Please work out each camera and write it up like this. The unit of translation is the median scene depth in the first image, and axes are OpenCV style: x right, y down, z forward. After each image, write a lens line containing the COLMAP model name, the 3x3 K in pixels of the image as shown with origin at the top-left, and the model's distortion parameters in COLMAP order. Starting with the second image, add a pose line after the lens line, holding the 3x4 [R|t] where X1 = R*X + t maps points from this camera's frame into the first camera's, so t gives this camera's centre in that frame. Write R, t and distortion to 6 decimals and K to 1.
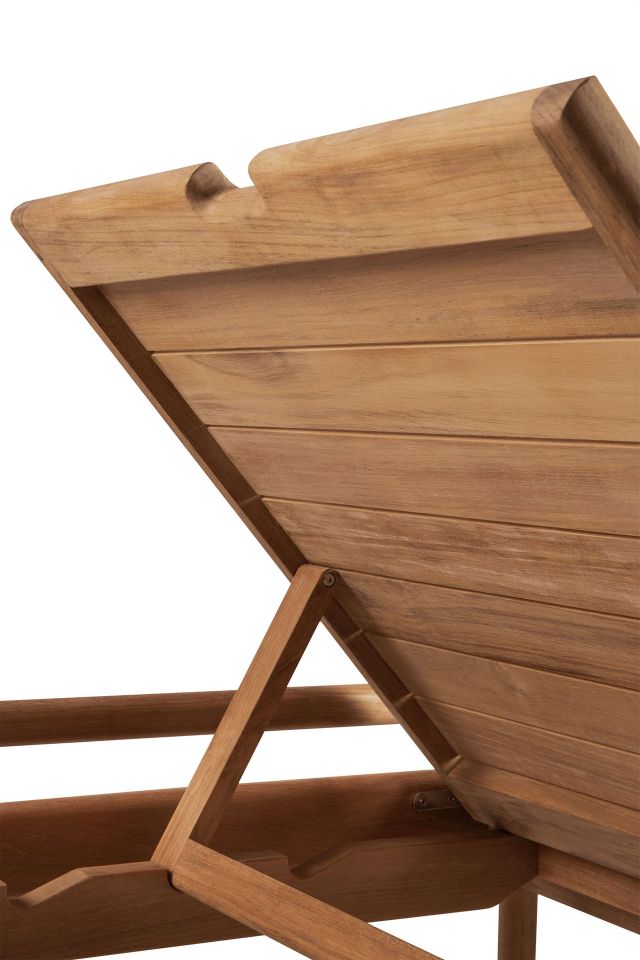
lens RADIAL K [[1821.5, 0, 320.0], [0, 1821.5, 480.0], [0, 0, 1]] dist [0.154366, 0.023993]
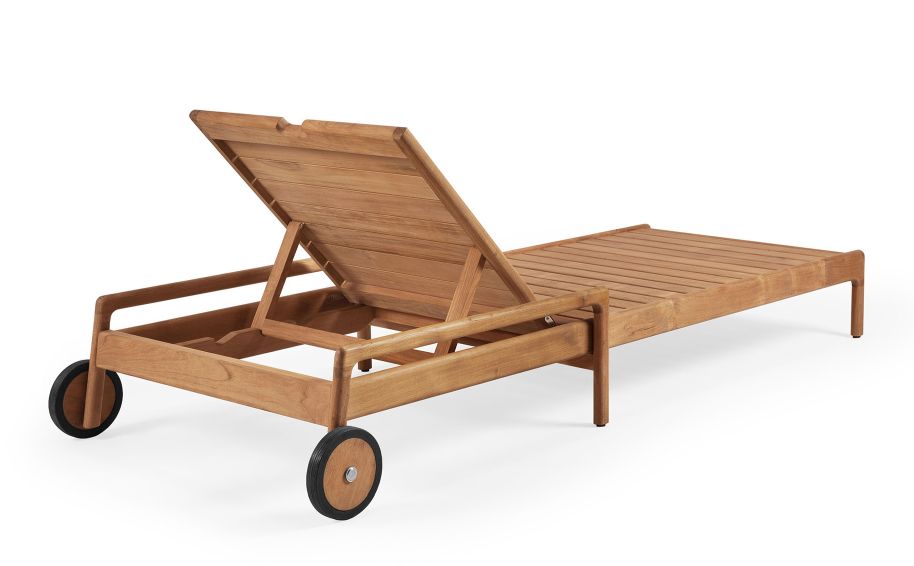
lens RADIAL K [[1734.5, 0, 457.0], [0, 1734.5, 283.0], [0, 0, 1]] dist [0.001853, 0.001347]
pose [[0.962535, -0.108099, 0.248679, -0.477998], [0.063958, 0.981732, 0.179196, -0.353511], [-0.263507, -0.156578, 0.951865, -1.794043]]
